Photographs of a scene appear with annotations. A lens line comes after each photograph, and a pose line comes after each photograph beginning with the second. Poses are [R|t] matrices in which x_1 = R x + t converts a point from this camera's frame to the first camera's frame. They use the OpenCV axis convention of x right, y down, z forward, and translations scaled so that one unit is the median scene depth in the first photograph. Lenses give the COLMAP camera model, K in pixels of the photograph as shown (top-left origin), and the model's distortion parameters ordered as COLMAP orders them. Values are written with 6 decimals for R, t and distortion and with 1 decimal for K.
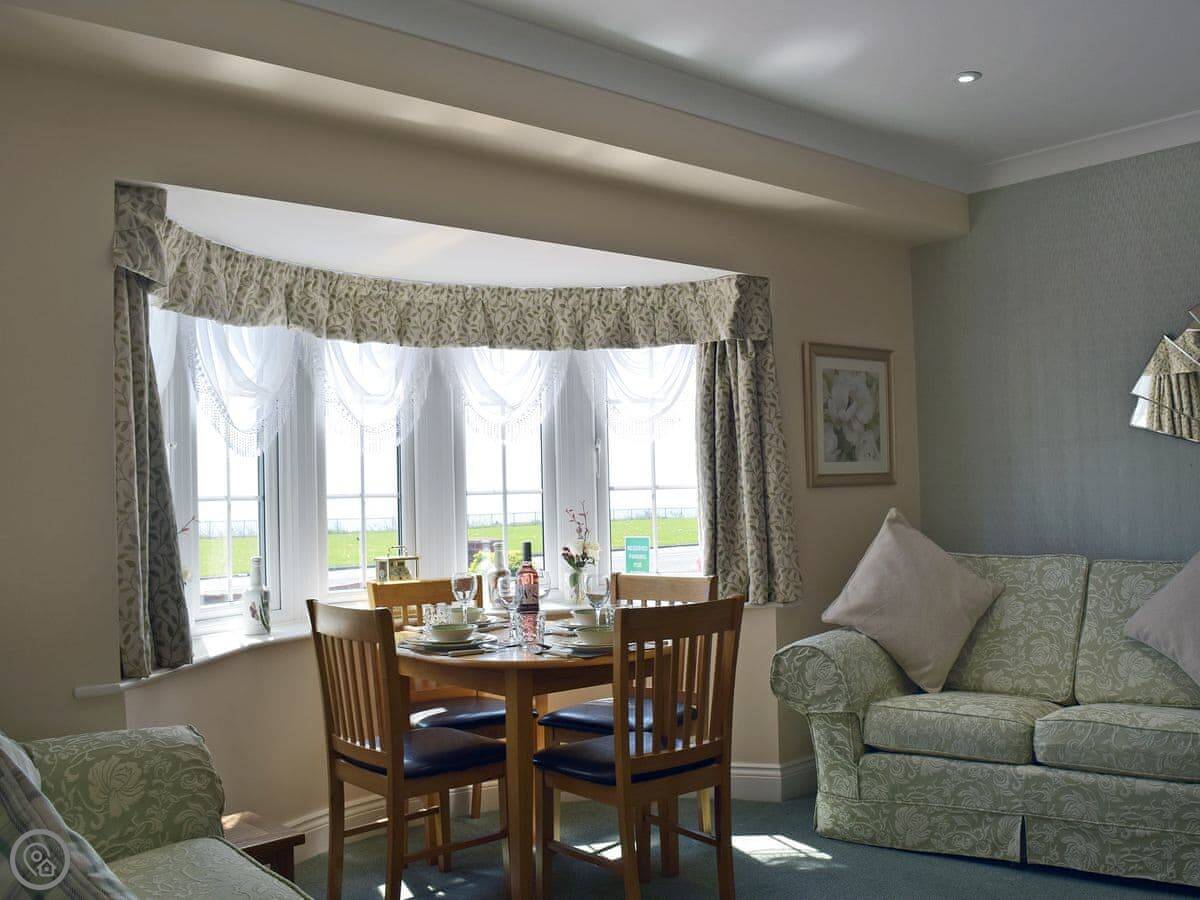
lens RADIAL K [[1113.8, 0, 600.0], [0, 1113.8, 450.0], [0, 0, 1]] dist [-0.002579, 0.004630]
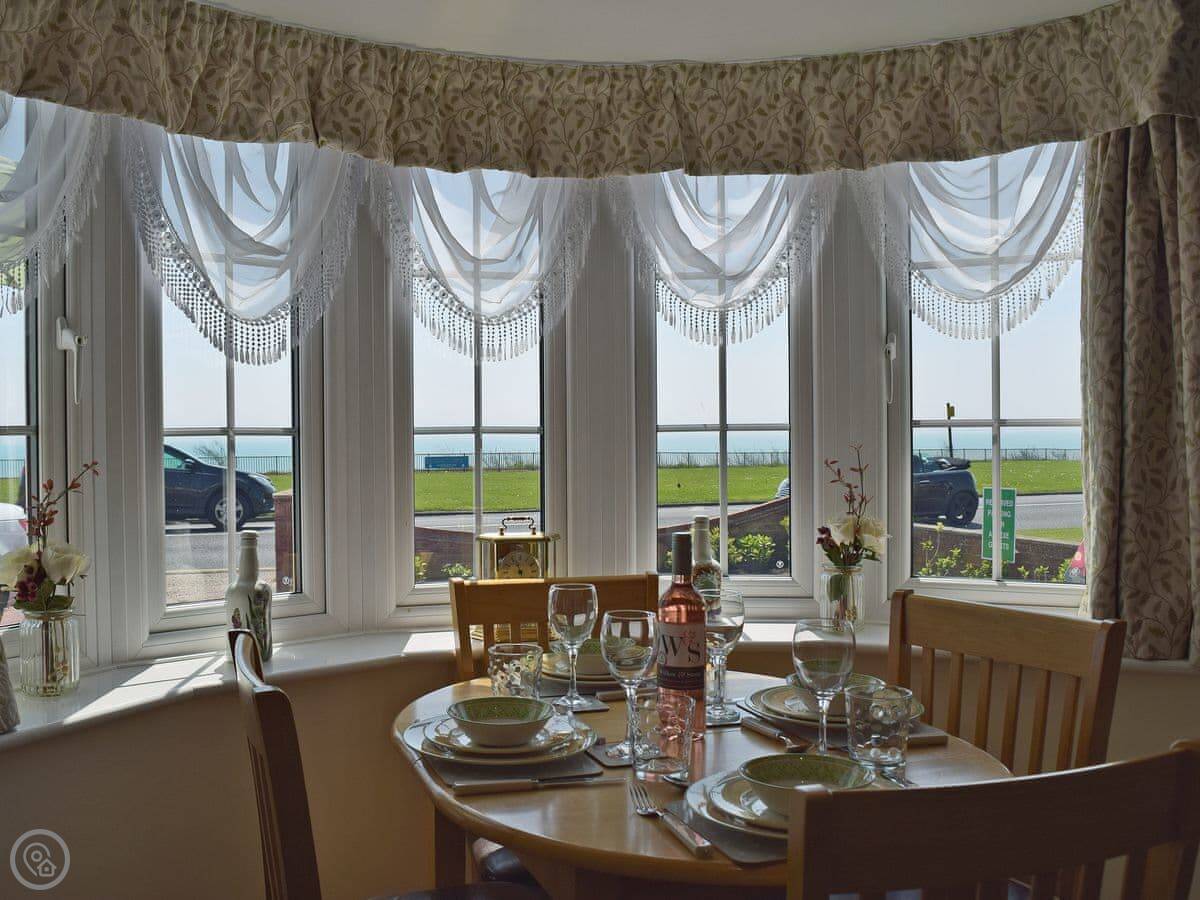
lens RADIAL K [[1093.2, 0, 526.0], [0, 1093.2, 444.9], [0, 0, 1]] dist [-0.089254, 0.025299]
pose [[0.921748, 0.019775, -0.387284, 0.042574], [0.001671, 0.998487, 0.054962, 0.016260], [0.387785, -0.051308, 0.920321, 0.457968]]
